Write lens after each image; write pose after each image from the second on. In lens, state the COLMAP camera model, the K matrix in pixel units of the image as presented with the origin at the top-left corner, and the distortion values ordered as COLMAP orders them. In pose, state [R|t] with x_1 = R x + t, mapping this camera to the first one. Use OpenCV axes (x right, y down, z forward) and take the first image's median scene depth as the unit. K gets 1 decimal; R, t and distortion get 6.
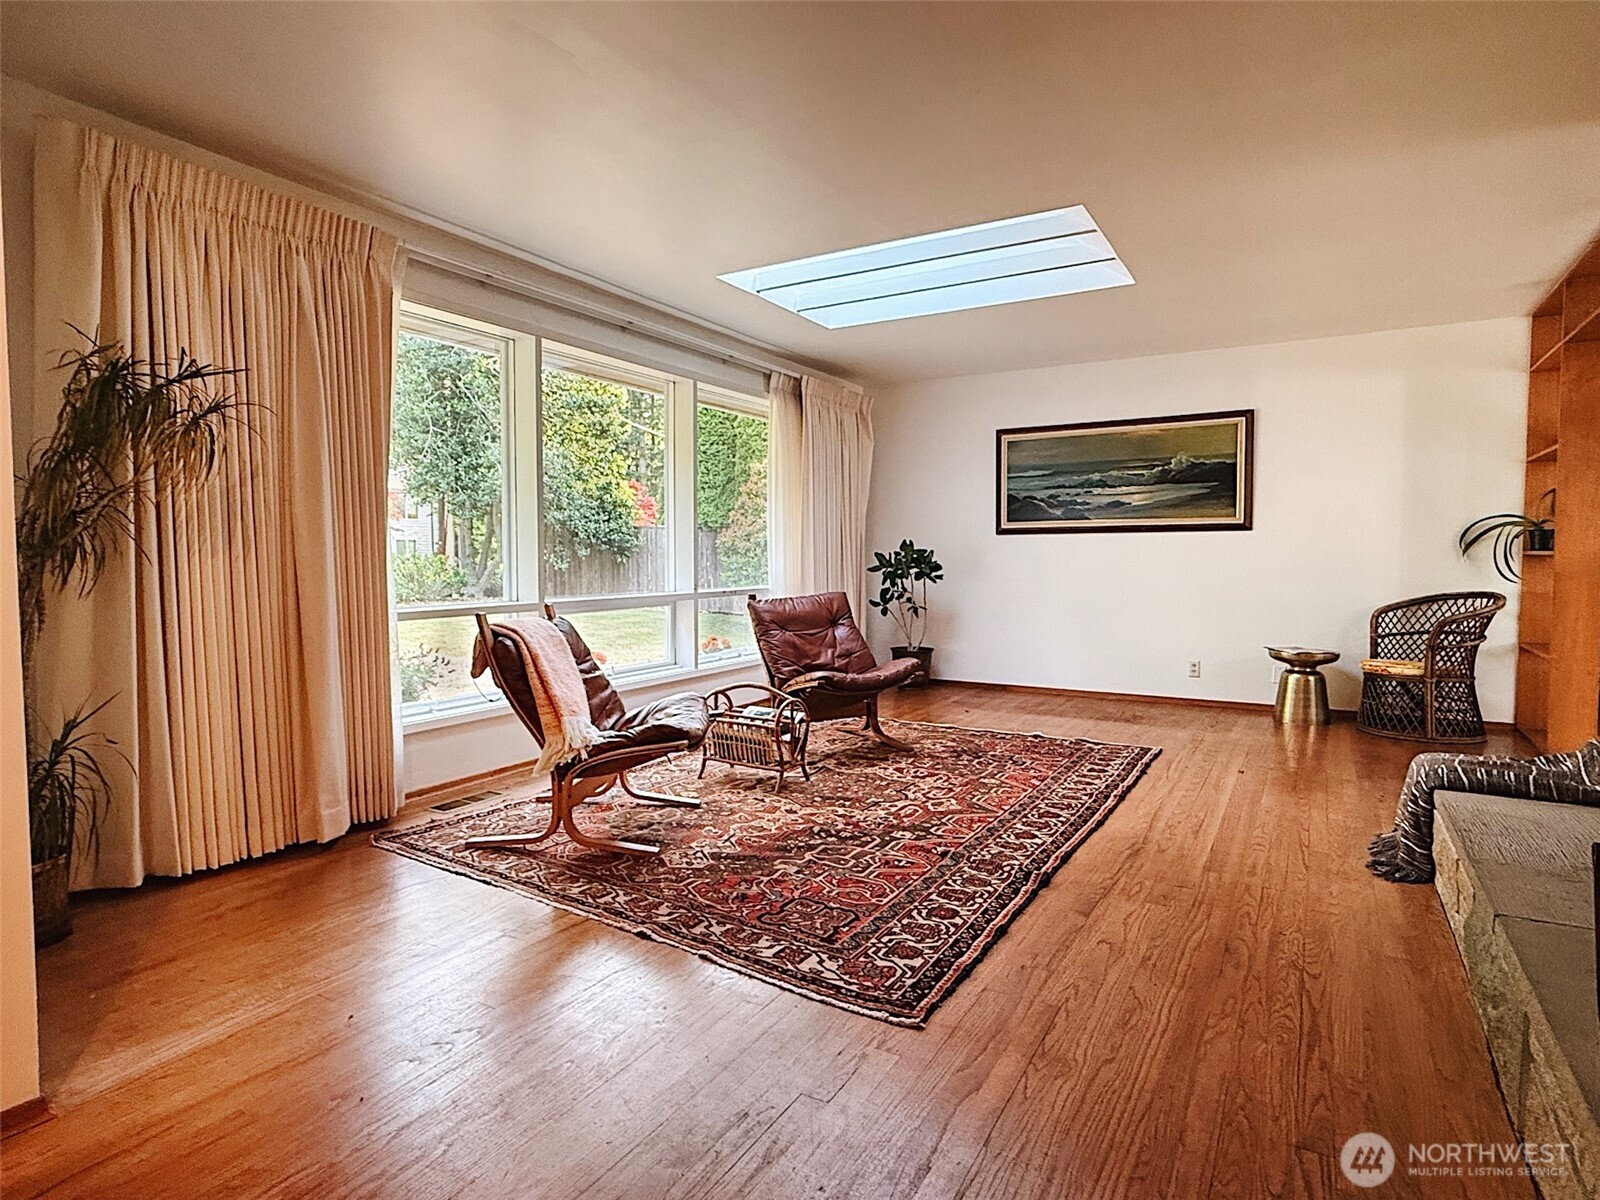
lens RADIAL K [[889.0, 0, 796.4], [0, 889.0, 596.3], [0, 0, 1]] dist [-0.002034, 0.001453]
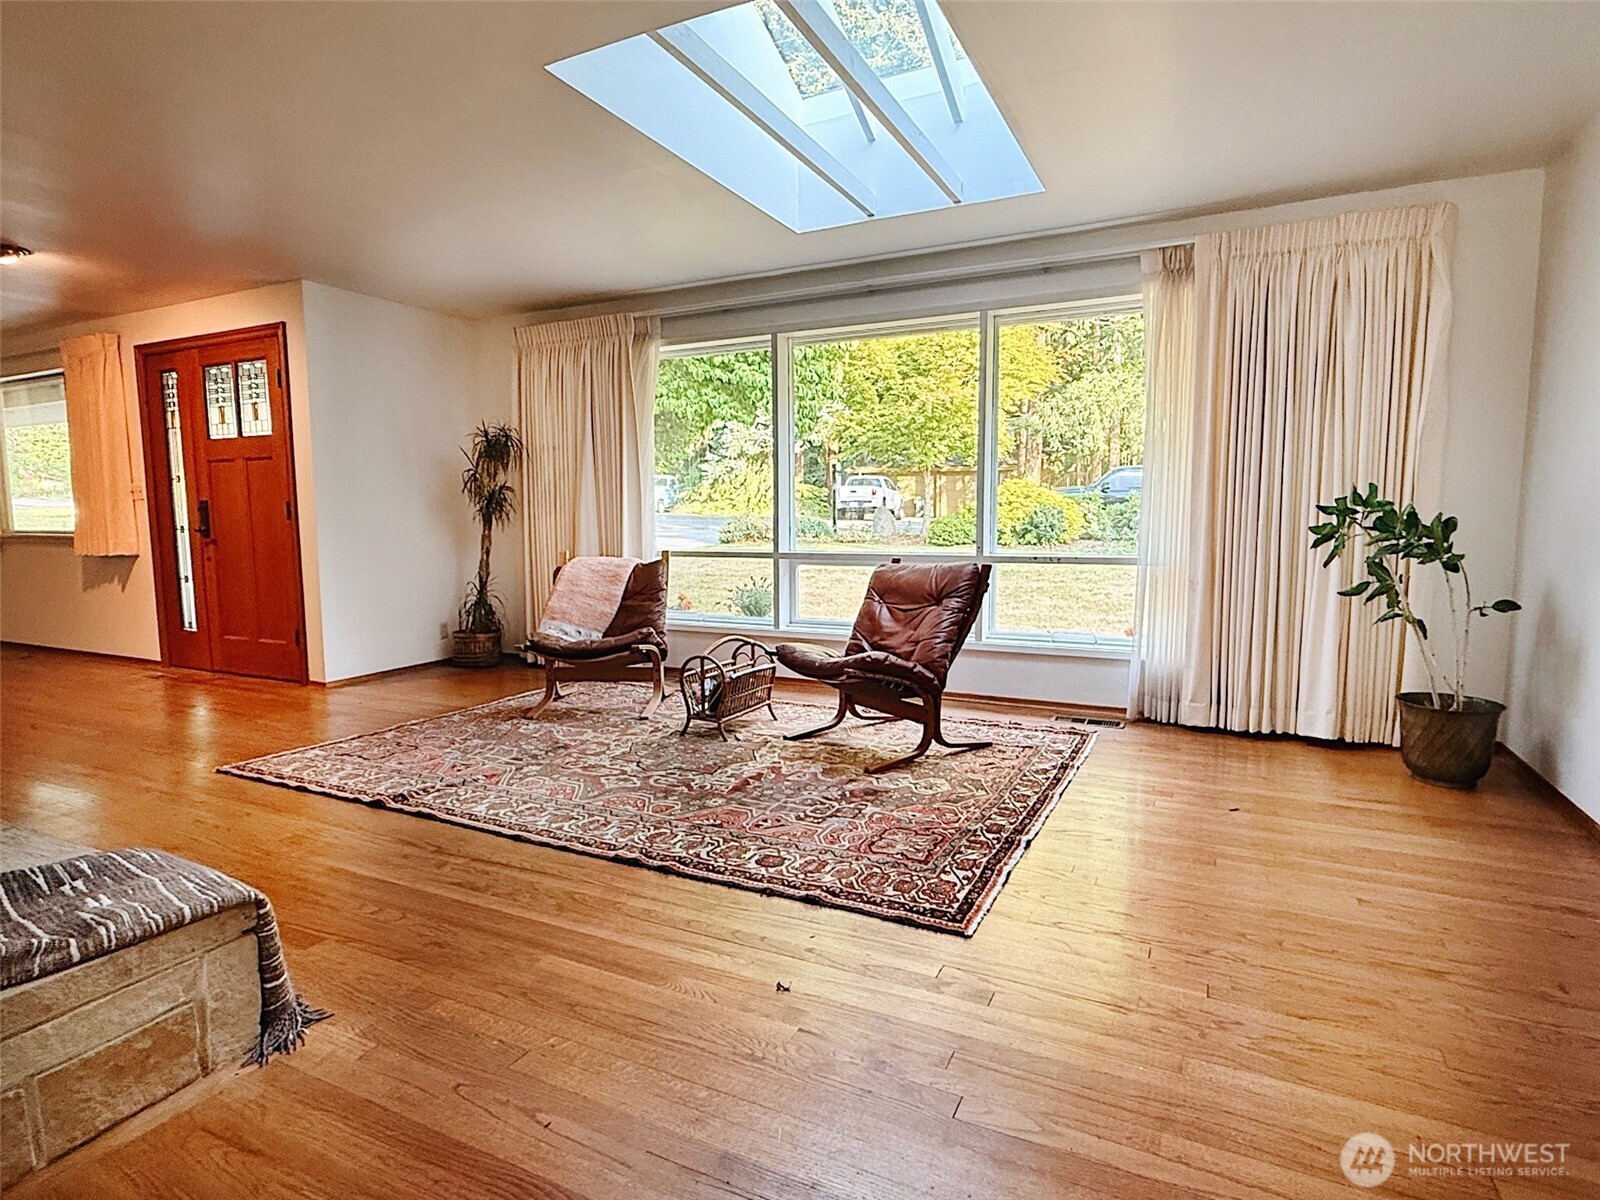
lens RADIAL K [[849.8, 0, 794.5], [0, 849.8, 604.4], [0, 0, 1]] dist [-0.000835, -0.000583]
pose [[0.072959, 0.109316, -0.991326, 0.731194], [-0.038734, 0.993535, 0.106709, -0.039213], [0.996582, 0.030613, 0.076722, 0.769038]]
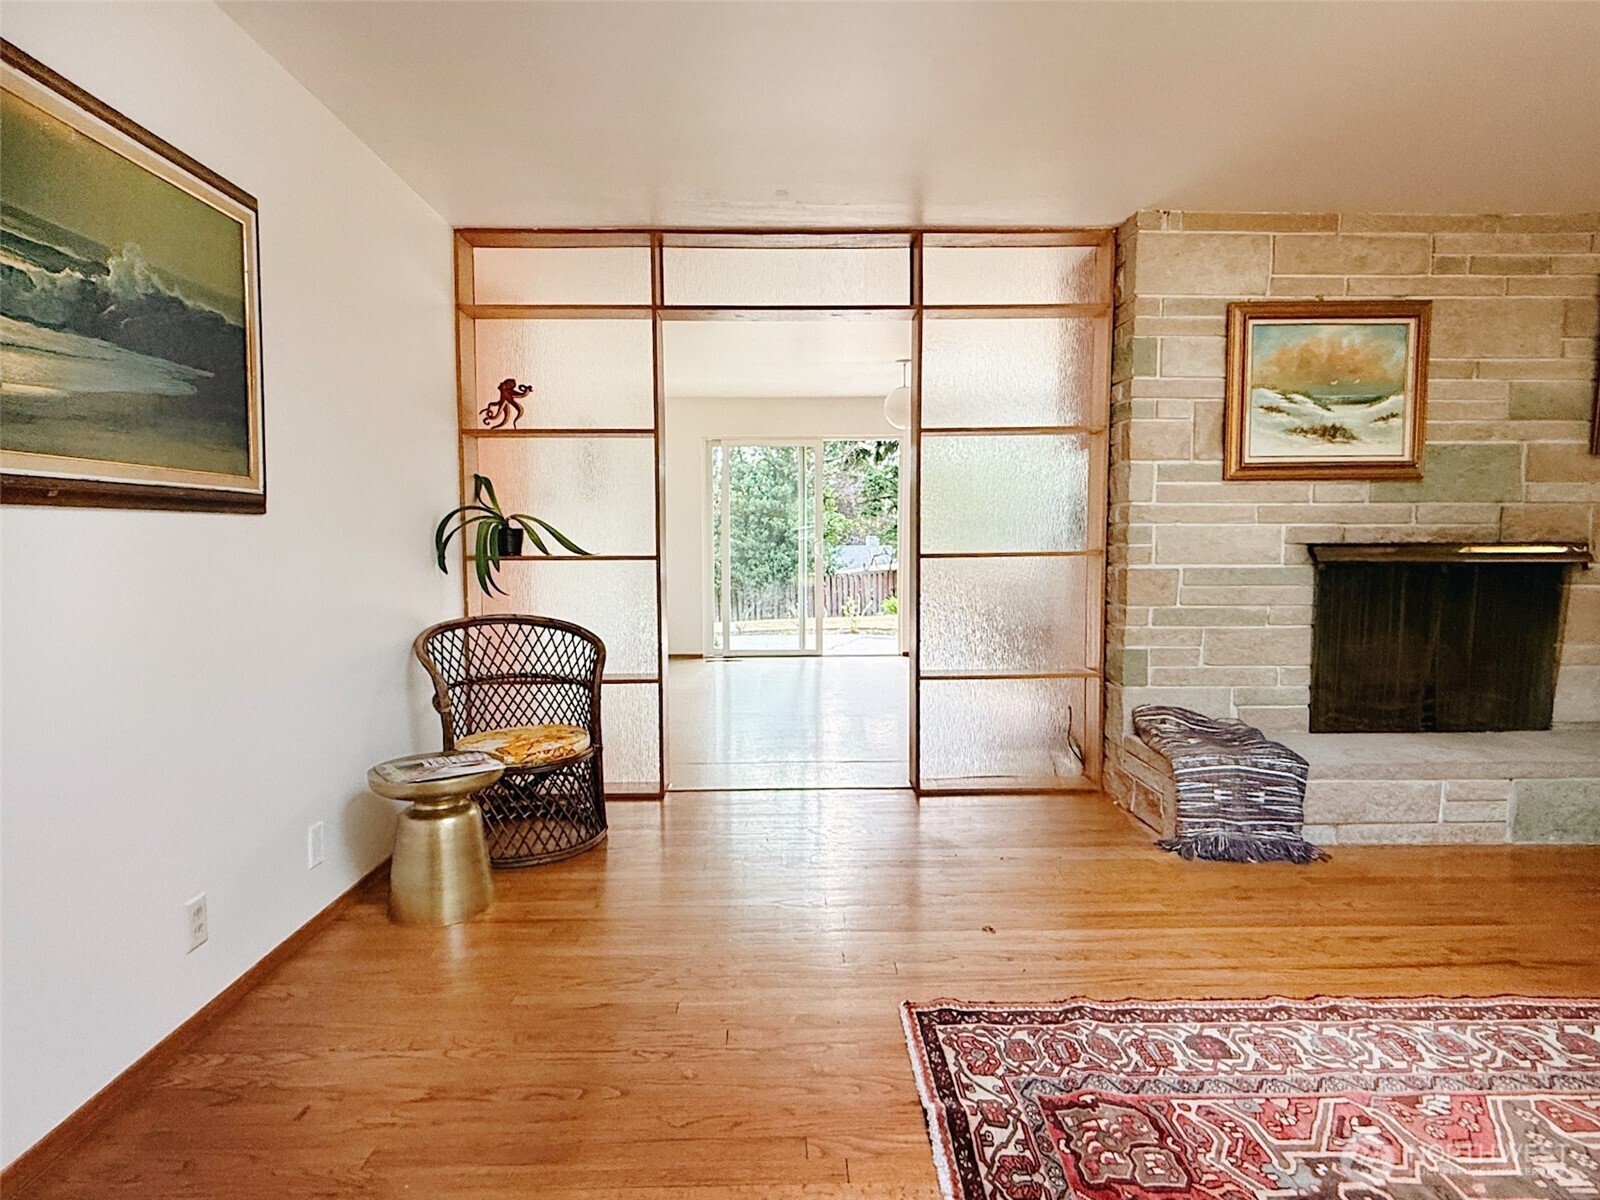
lens RADIAL K [[866.4, 0, 793.7], [0, 866.4, 598.5], [0, 0, 1]] dist [0.001247, 0.000403]
pose [[-0.531411, -0.057399, 0.845167, 0.069690], [0.044951, 0.994385, 0.095797, -0.070041], [-0.845921, 0.088899, -0.525847, 1.114324]]
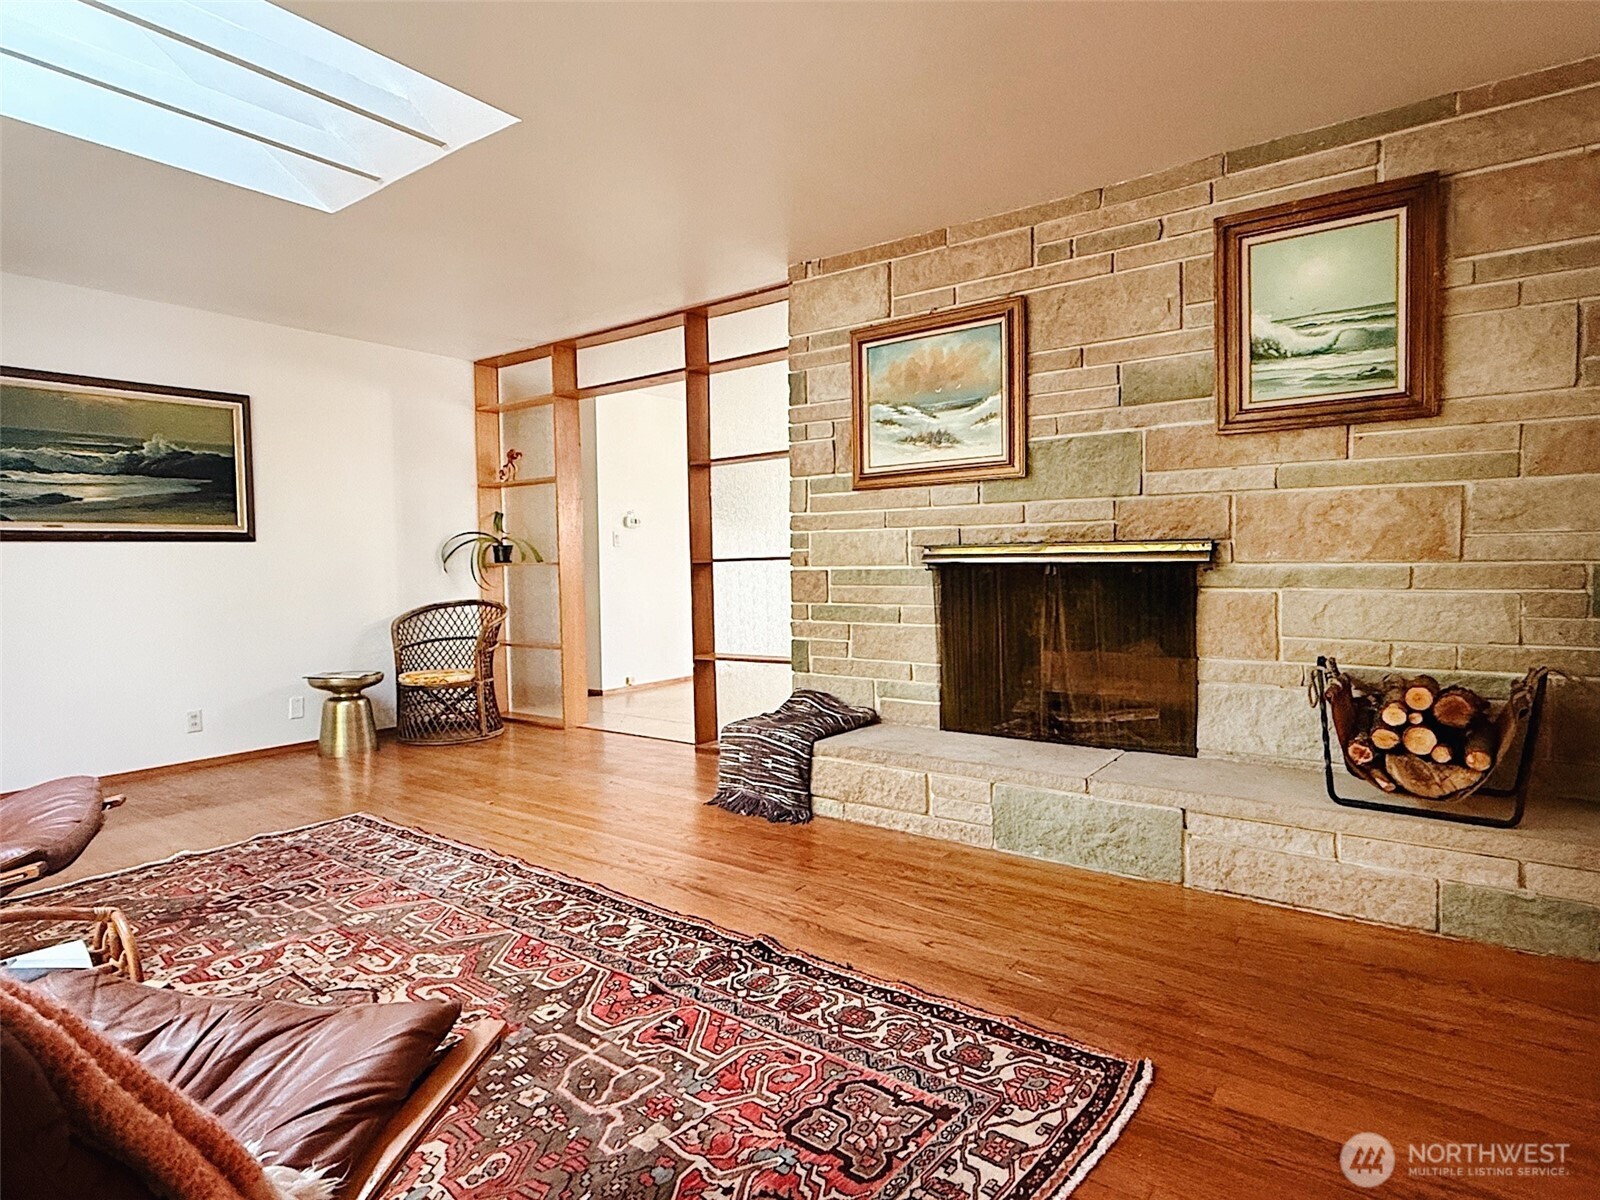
lens RADIAL K [[889.0, 0, 796.4], [0, 889.0, 596.3], [0, 0, 1]] dist [-0.002034, 0.001453]
pose [[0.096414, -0.043738, 0.994380, -0.295618], [0.065069, 0.997174, 0.037552, -0.023604], [-0.993212, 0.061083, 0.098987, 0.462245]]
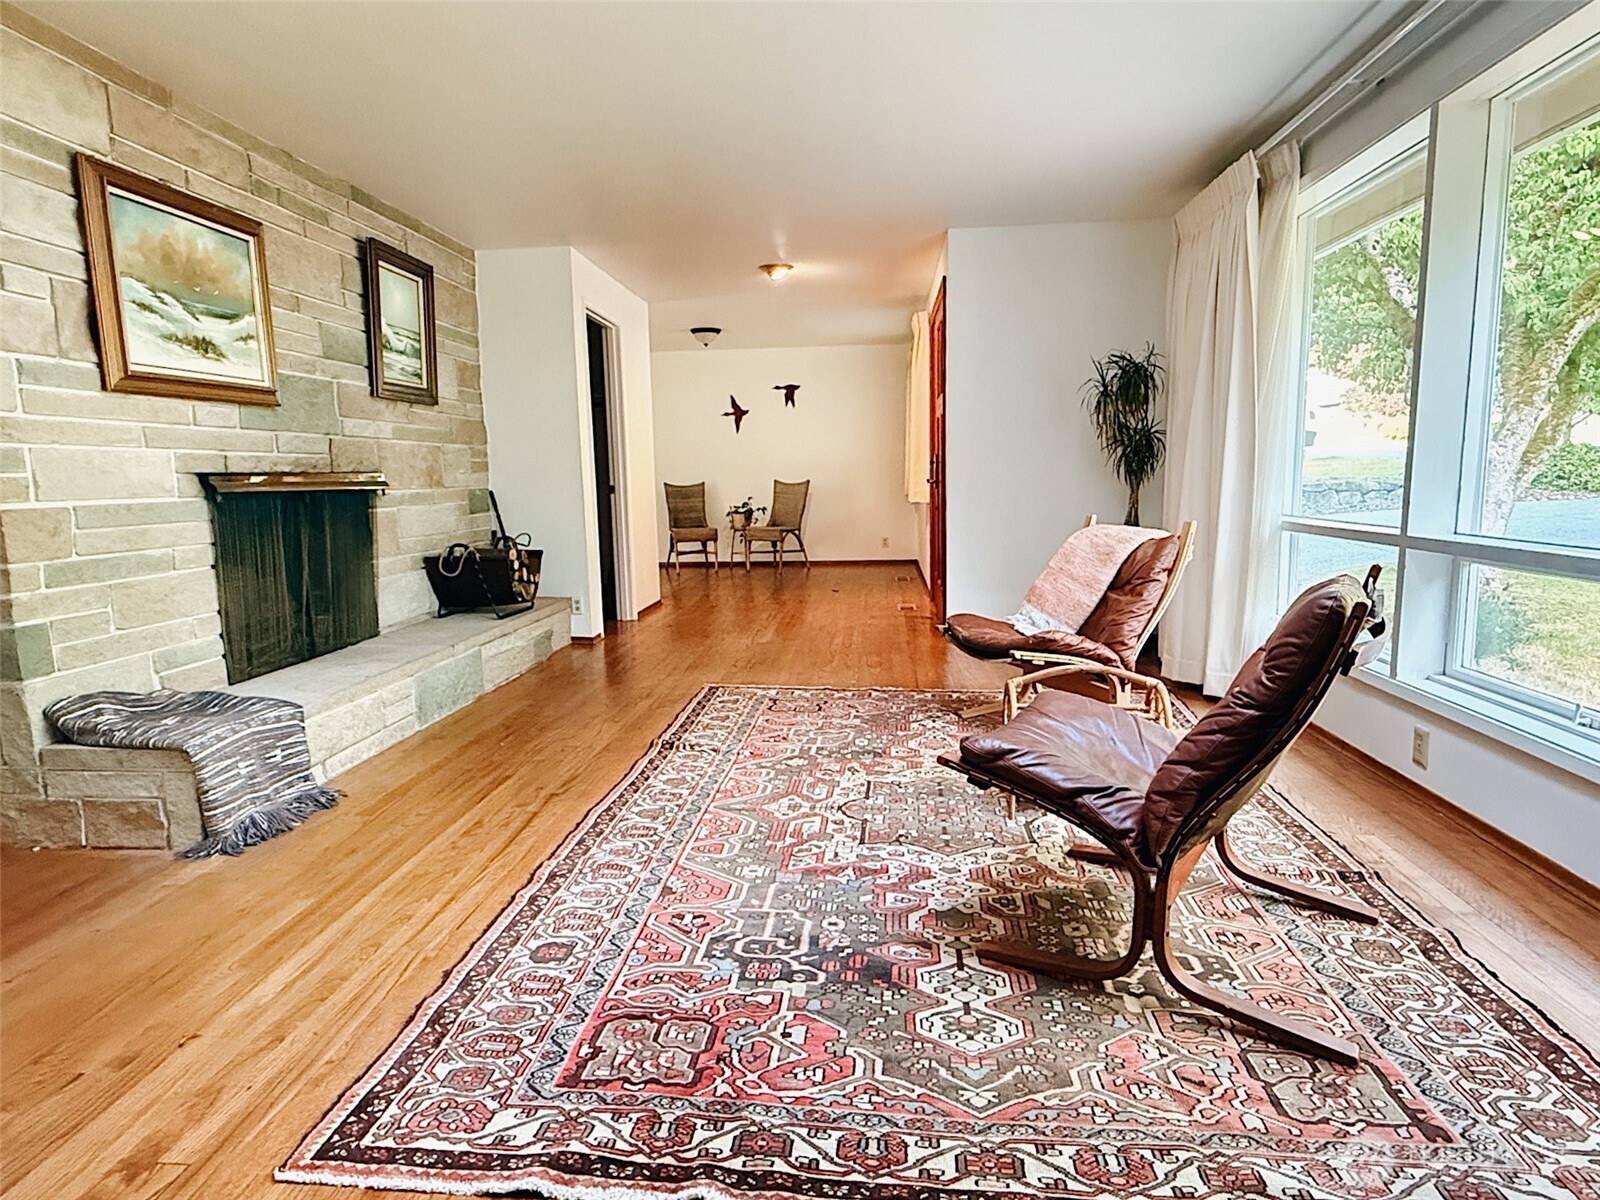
lens RADIAL K [[899.1, 0, 800.0], [0, 899.1, 600.0], [0, 0, 1]] dist [-0.000544, -0.000322]
pose [[-0.901350, 0.081816, -0.425294, 0.324806], [0.002793, 0.983072, 0.183200, -0.055867], [0.433083, 0.163939, -0.886320, 1.148945]]
